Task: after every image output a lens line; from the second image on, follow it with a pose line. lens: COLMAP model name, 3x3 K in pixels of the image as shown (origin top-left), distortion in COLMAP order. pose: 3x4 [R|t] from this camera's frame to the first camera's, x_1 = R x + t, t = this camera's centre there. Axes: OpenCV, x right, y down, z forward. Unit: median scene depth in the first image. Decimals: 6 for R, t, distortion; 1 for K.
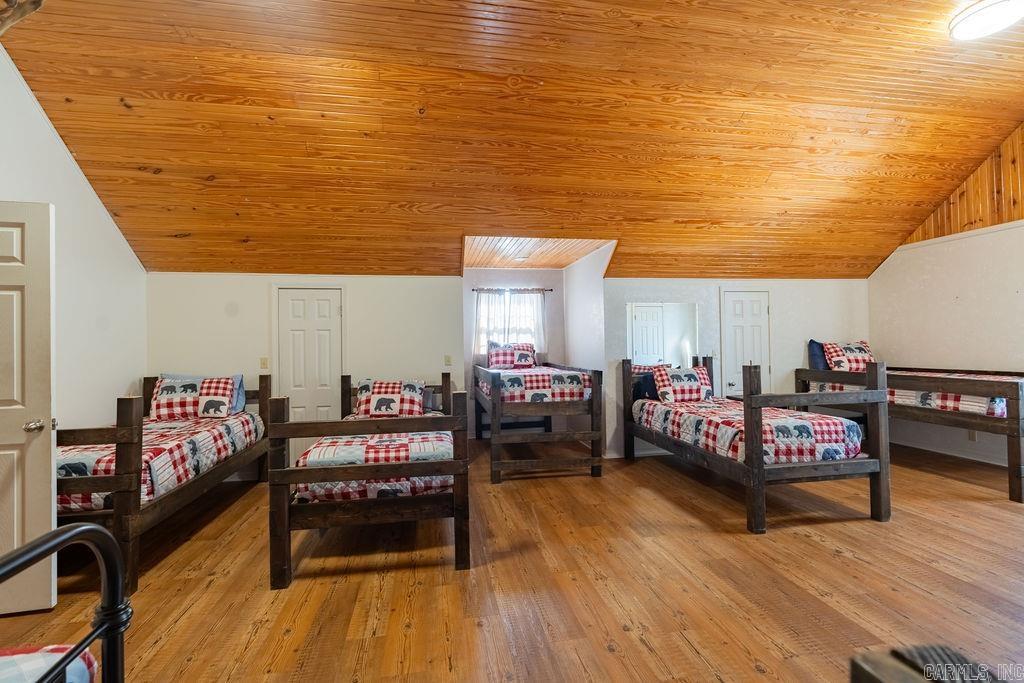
lens RADIAL K [[467.8, 0, 512.4], [0, 467.8, 339.8], [0, 0, 1]] dist [-0.007589, 0.004858]
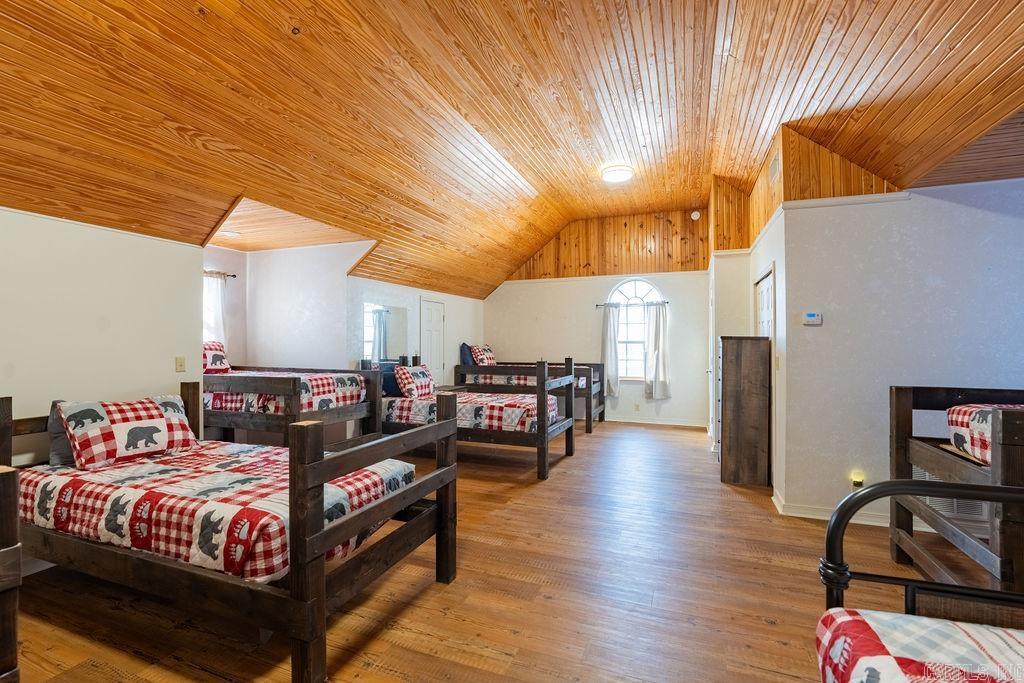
lens RADIAL K [[467.8, 0, 510.6], [0, 467.8, 342.5], [0, 0, 1]] dist [-0.007589, 0.004858]
pose [[0.515114, 0.016245, 0.856968, -0.517736], [-0.019217, 0.999788, -0.007401, 0.007581], [-0.856906, -0.012656, 0.515317, 0.248167]]
